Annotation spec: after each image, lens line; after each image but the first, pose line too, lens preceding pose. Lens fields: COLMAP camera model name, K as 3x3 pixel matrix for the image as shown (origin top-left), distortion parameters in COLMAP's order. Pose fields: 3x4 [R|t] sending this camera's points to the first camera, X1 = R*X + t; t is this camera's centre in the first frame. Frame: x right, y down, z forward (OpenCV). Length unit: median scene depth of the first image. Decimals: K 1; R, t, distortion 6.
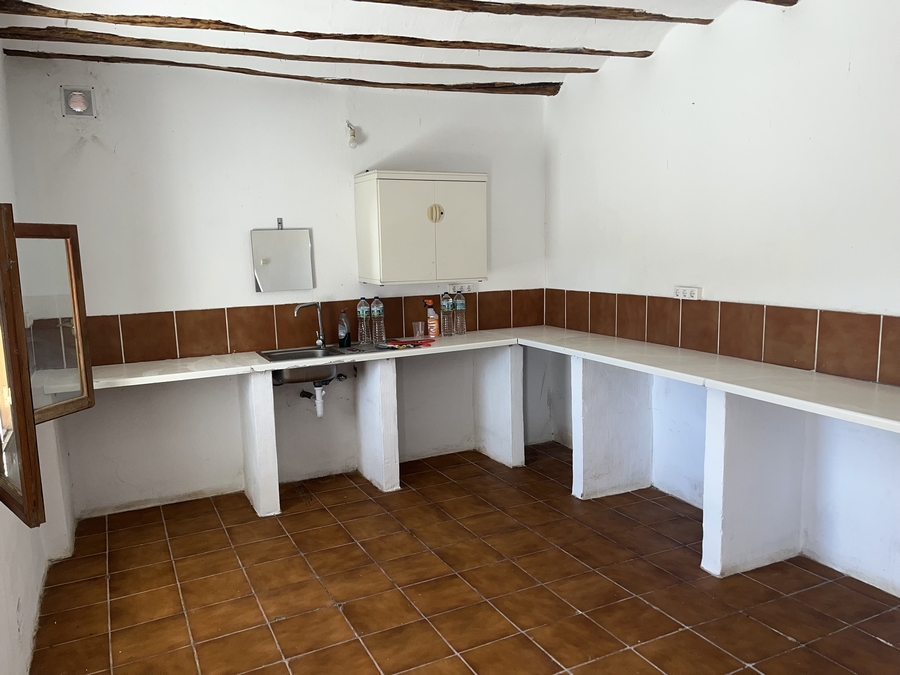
lens RADIAL K [[685.1, 0, 451.4], [0, 685.1, 343.6], [0, 0, 1]] dist [0.075917, -0.092988]
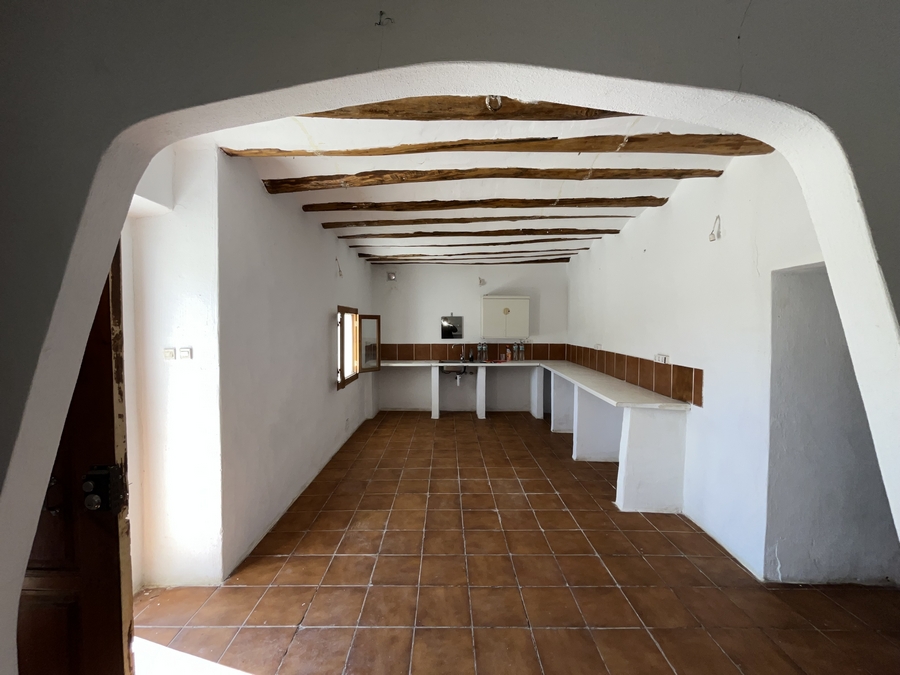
lens RADIAL K [[365.5, 0, 450.0], [0, 365.5, 337.5], [0, 0, 1]] dist [-0.000411, -0.000134]
pose [[0.892124, 0.044844, -0.449559, 0.411611], [-0.089116, 0.992979, -0.077794, 0.032190], [0.442914, 0.109465, 0.889856, -0.297789]]
